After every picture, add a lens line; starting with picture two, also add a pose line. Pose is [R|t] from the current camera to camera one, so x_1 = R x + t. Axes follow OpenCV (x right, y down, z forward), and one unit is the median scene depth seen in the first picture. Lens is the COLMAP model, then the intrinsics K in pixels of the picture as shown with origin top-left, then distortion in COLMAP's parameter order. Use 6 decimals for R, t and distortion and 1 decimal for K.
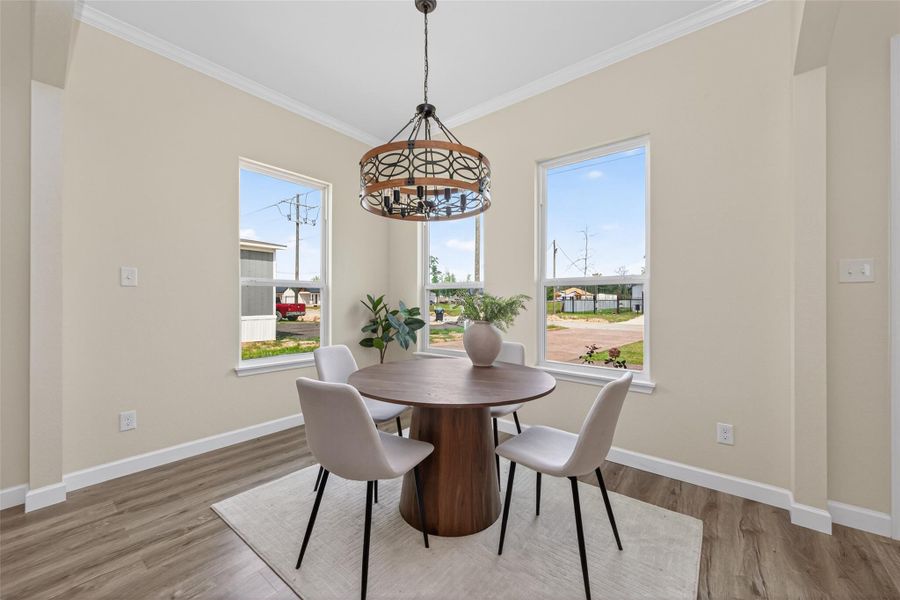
lens RADIAL K [[349.3, 0, 450.9], [0, 349.3, 299.8], [0, 0, 1]] dist [0.003981, -0.000374]
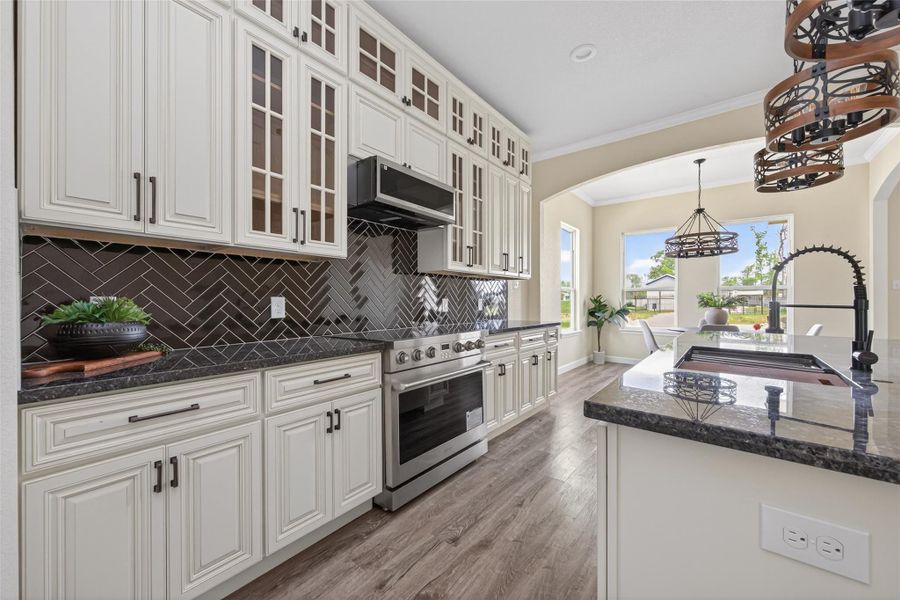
lens RADIAL K [[349.3, 0, 450.9], [0, 349.3, 299.8], [0, 0, 1]] dist [0.003981, -0.000374]
pose [[0.999979, -0.004299, 0.004767, -1.433555], [0.004304, 0.999990, -0.001088, 0.016050], [-0.004762, 0.001109, 0.999988, -1.039499]]
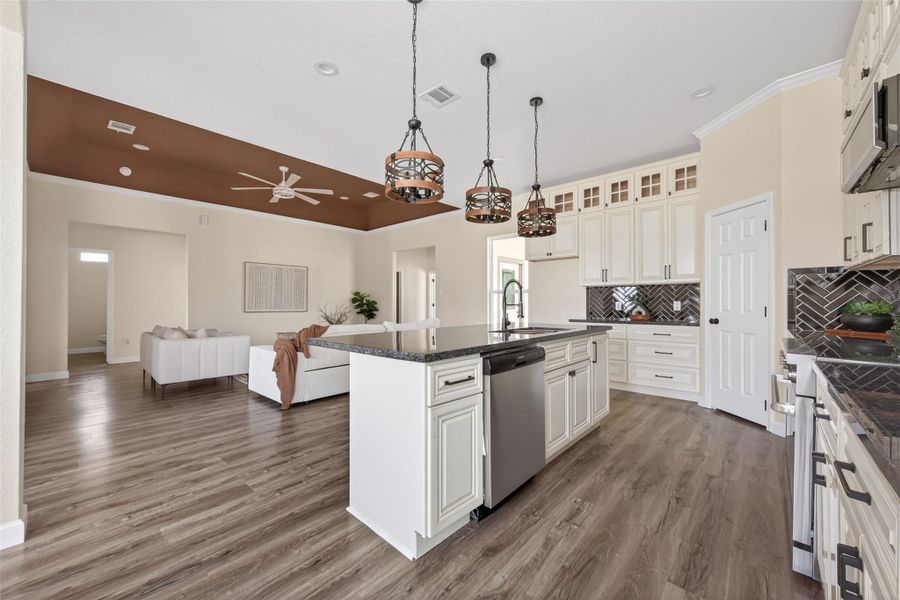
lens RADIAL K [[349.3, 0, 450.9], [0, 349.3, 299.8], [0, 0, 1]] dist [0.003981, -0.000374]
pose [[-0.998374, -0.003223, 0.056916, -0.795794], [-0.003737, 0.999953, -0.008926, 0.021340], [-0.056885, -0.009124, -0.998339, 0.588048]]
